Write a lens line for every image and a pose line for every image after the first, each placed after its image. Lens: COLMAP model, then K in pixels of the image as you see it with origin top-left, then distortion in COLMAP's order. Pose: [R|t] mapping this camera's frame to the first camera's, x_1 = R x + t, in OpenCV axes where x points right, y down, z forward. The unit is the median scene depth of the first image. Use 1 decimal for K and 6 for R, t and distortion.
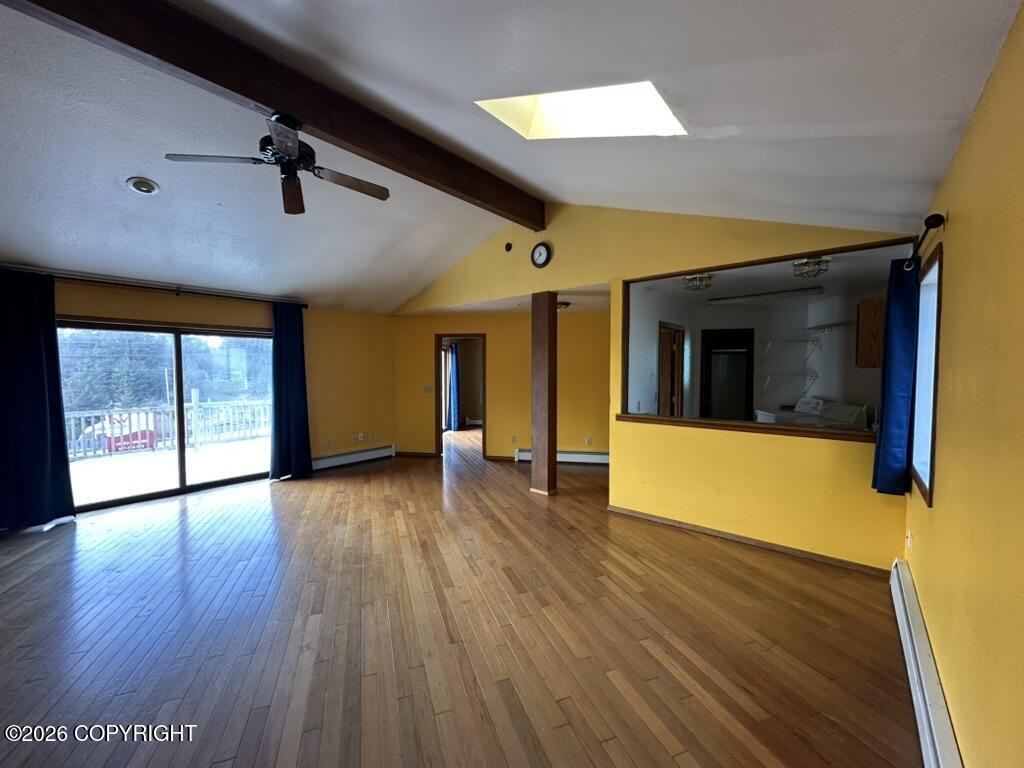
lens RADIAL K [[408.5, 0, 512.0], [0, 408.5, 384.0], [0, 0, 1]] dist [0.000270, -0.000134]
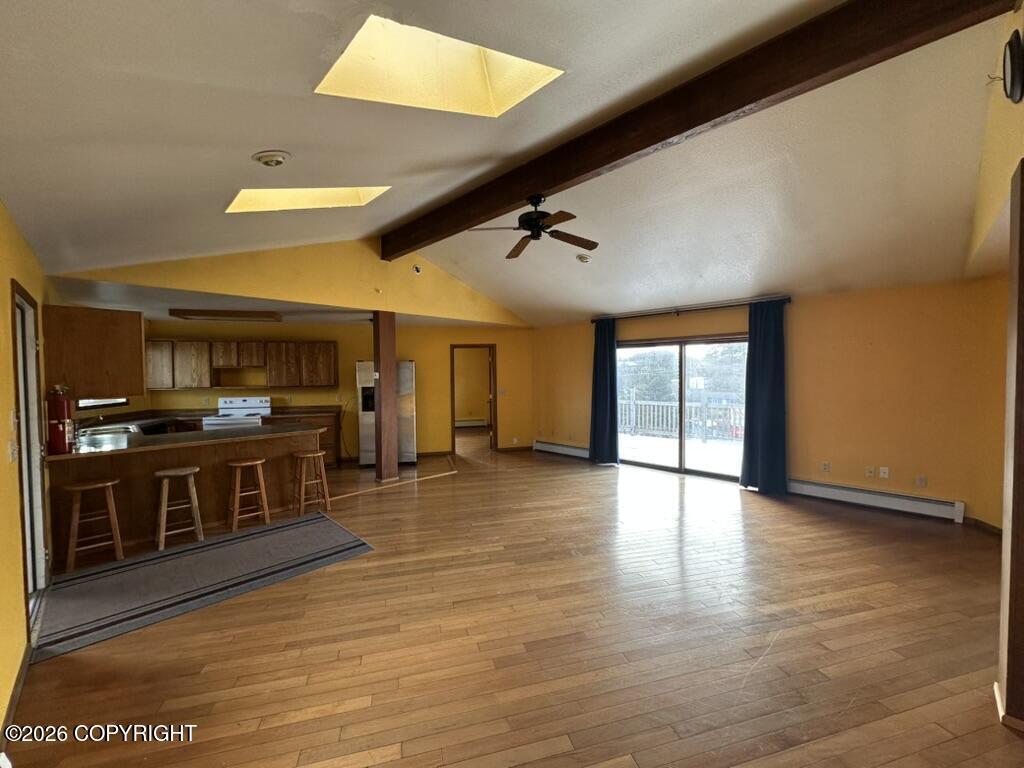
lens RADIAL K [[408.5, 0, 512.0], [0, 408.5, 384.0], [0, 0, 1]] dist [0.000270, -0.000134]
pose [[-0.088054, 0.027492, -0.995736, 0.450344], [-0.028969, 0.999126, 0.030148, -0.025392], [0.995694, 0.031500, -0.087181, 0.550464]]
